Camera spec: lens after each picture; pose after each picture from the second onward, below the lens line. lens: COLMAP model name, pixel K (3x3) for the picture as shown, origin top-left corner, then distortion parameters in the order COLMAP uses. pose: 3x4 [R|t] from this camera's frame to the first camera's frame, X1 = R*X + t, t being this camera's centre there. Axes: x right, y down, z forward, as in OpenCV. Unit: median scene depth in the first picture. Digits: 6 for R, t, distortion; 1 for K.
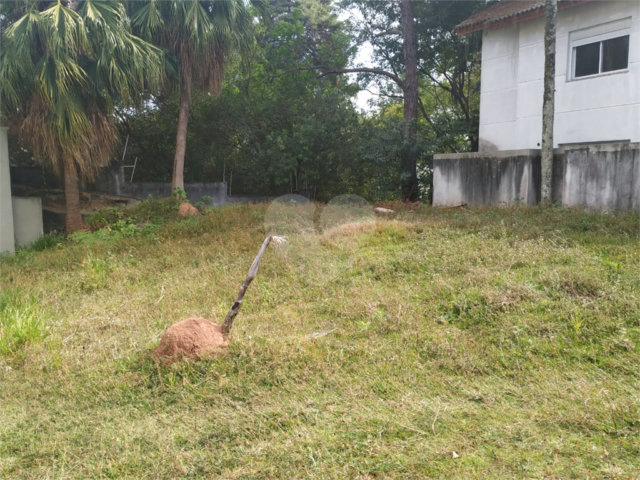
lens RADIAL K [[554.8, 0, 316.3], [0, 554.8, 257.6], [0, 0, 1]] dist [0.094572, -0.138823]
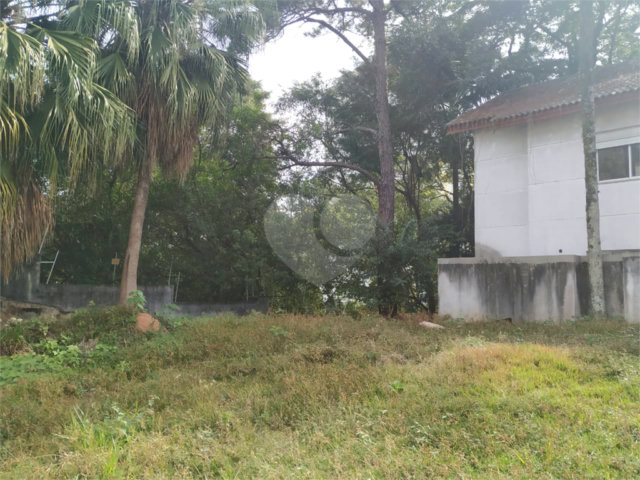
lens RADIAL K [[561.0, 0, 320.4], [0, 561.0, 252.2], [0, 0, 1]] dist [0.004732, -0.000376]
pose [[0.971910, 0.032793, 0.233058, -0.195083], [0.014033, 0.980409, -0.196472, -0.031695], [-0.234935, 0.194223, 0.952409, 0.257023]]
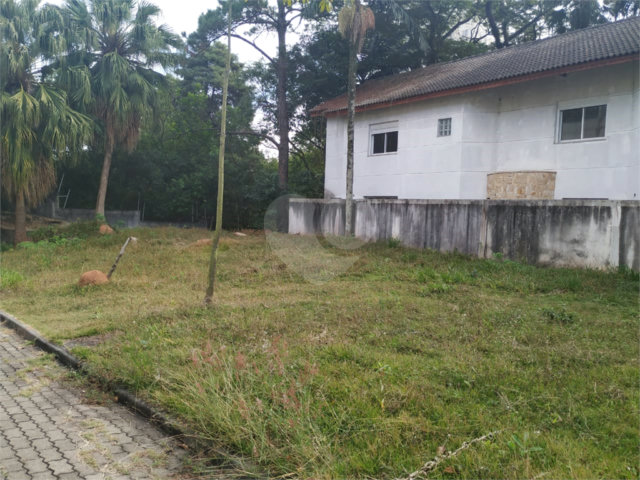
lens RADIAL K [[554.8, 0, 316.3], [0, 554.8, 257.6], [0, 0, 1]] dist [0.094572, -0.138823]
pose [[0.992996, 0.031633, 0.113831, 0.142825], [-0.025188, 0.998021, -0.057614, 0.054501], [-0.115428, 0.054343, 0.991828, -0.477722]]
